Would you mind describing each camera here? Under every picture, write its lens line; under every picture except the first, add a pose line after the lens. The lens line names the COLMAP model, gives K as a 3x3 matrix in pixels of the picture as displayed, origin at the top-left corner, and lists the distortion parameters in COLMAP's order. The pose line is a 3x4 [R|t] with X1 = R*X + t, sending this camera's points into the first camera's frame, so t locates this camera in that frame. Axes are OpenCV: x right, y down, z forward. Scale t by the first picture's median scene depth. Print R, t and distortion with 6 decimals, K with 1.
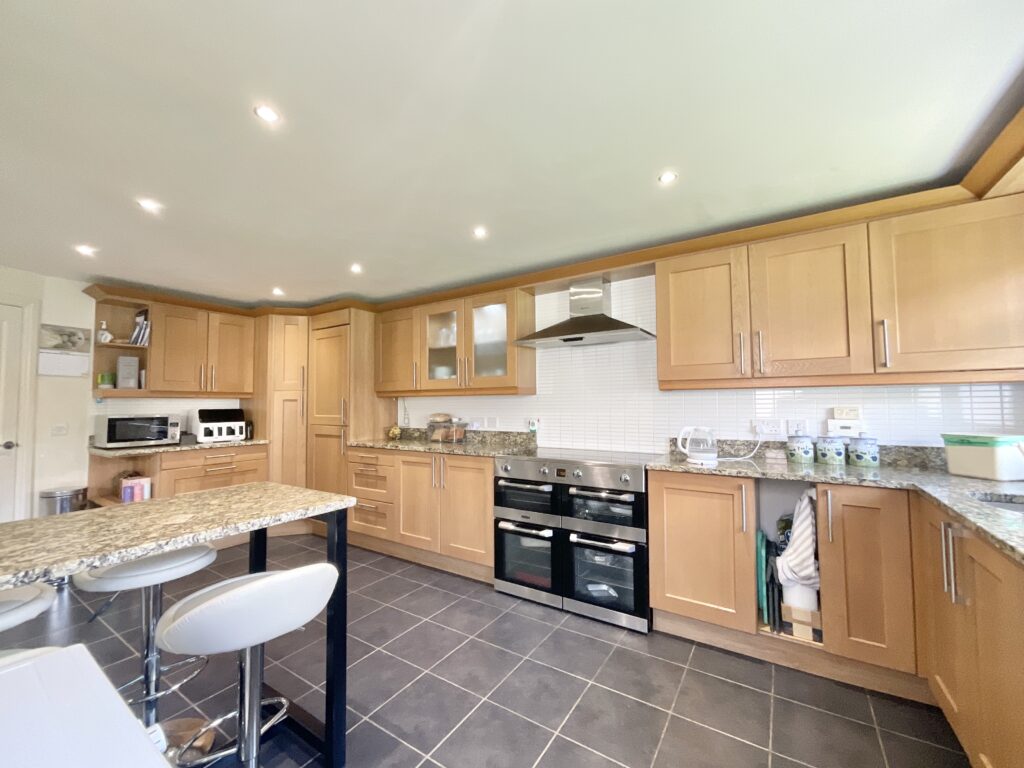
lens RADIAL K [[416.0, 0, 503.0], [0, 416.0, 385.3], [0, 0, 1]] dist [-0.001058, -0.000072]
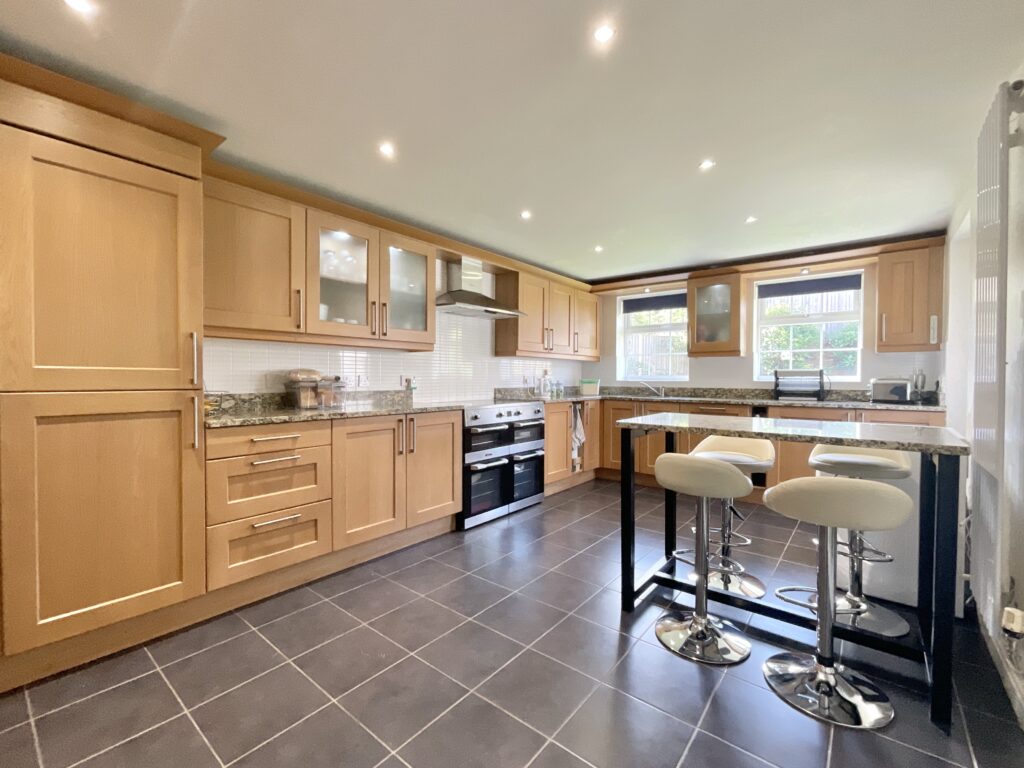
lens RADIAL K [[446.0, 0, 516.7], [0, 446.0, 384.3], [0, 0, 1]] dist [-0.000904, 0.000019]
pose [[0.085435, -0.005397, 0.996329, -1.145656], [-0.048512, 0.998777, 0.009570, 0.090820], [-0.995162, -0.049152, 0.085069, 0.766931]]
